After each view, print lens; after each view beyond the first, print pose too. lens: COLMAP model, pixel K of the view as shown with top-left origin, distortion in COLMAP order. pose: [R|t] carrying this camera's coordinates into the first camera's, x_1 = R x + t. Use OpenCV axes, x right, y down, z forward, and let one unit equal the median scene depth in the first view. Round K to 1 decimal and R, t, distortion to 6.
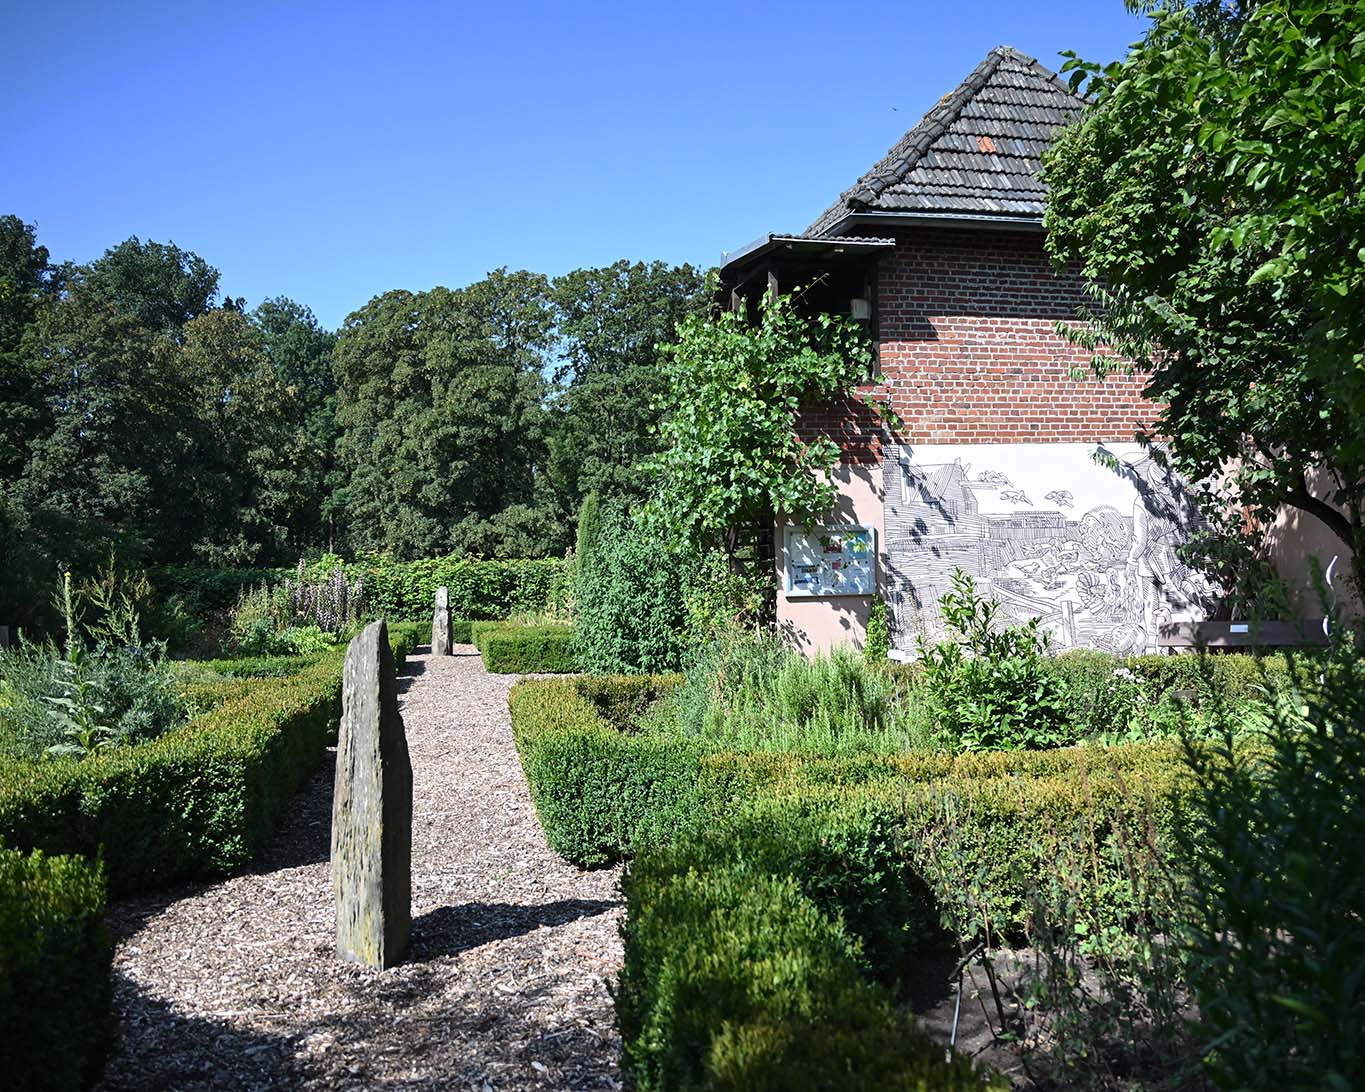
lens RADIAL K [[1240.7, 0, 682.3], [0, 1240.7, 546.7], [0, 0, 1]] dist [-0.005177, 0.000000]
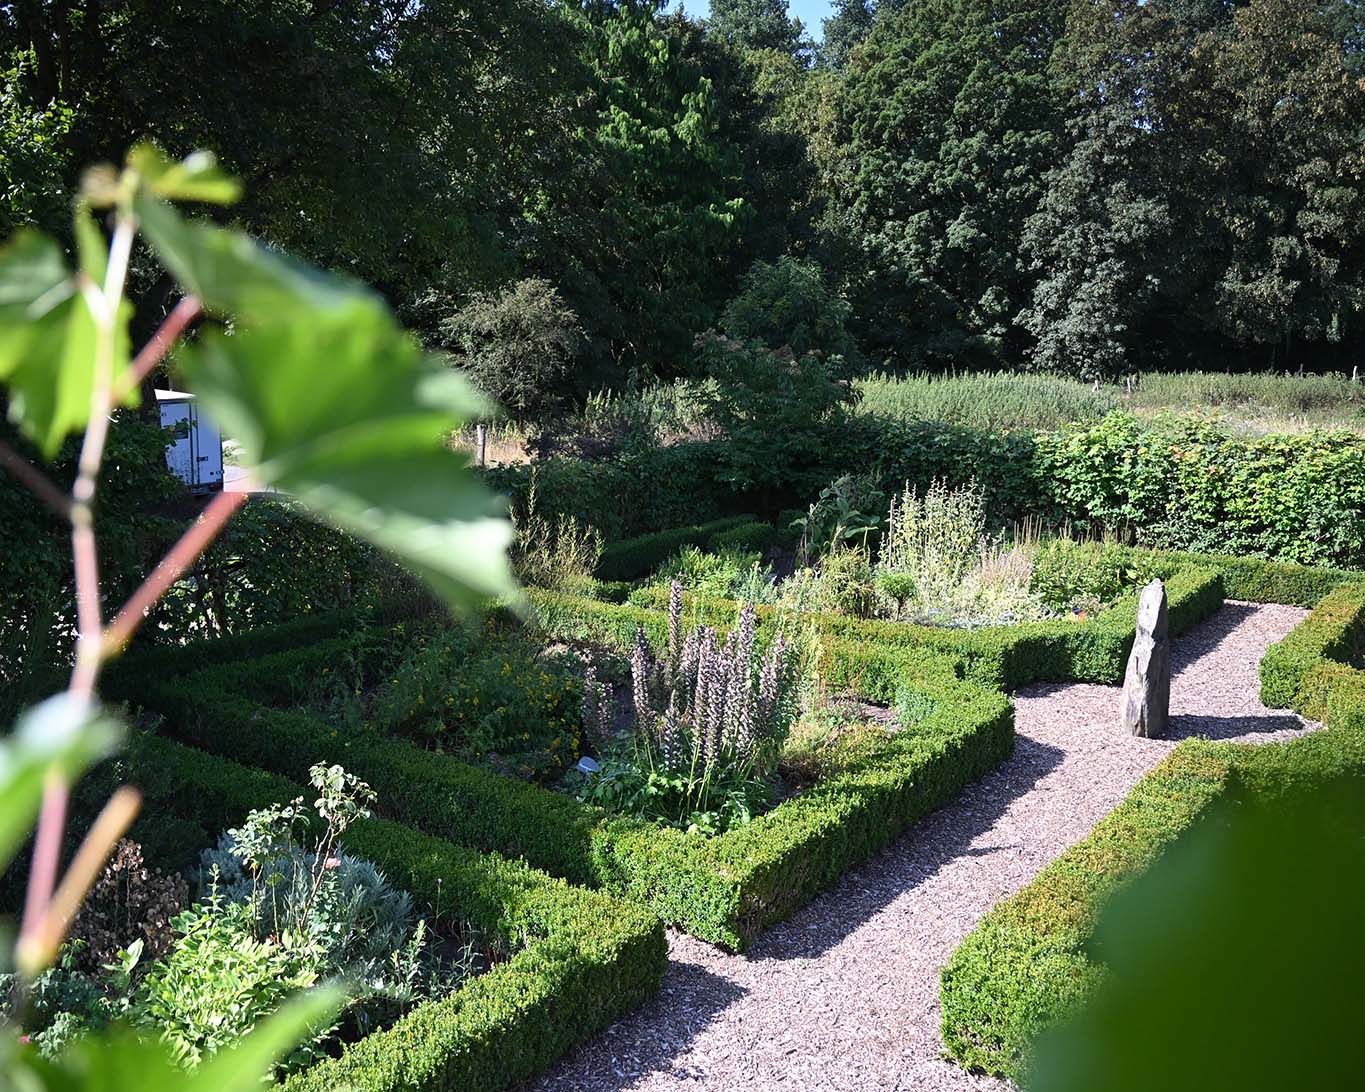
lens RADIAL K [[1240.7, 0, 682.5], [0, 1240.7, 545.2], [0, 0, 1]] dist [-0.005177, 0.000000]
pose [[0.681157, 0.156662, -0.715180, 0.001933], [0.007463, 0.975302, 0.220750, -0.017024], [0.732100, -0.155703, 0.663164, 0.119783]]
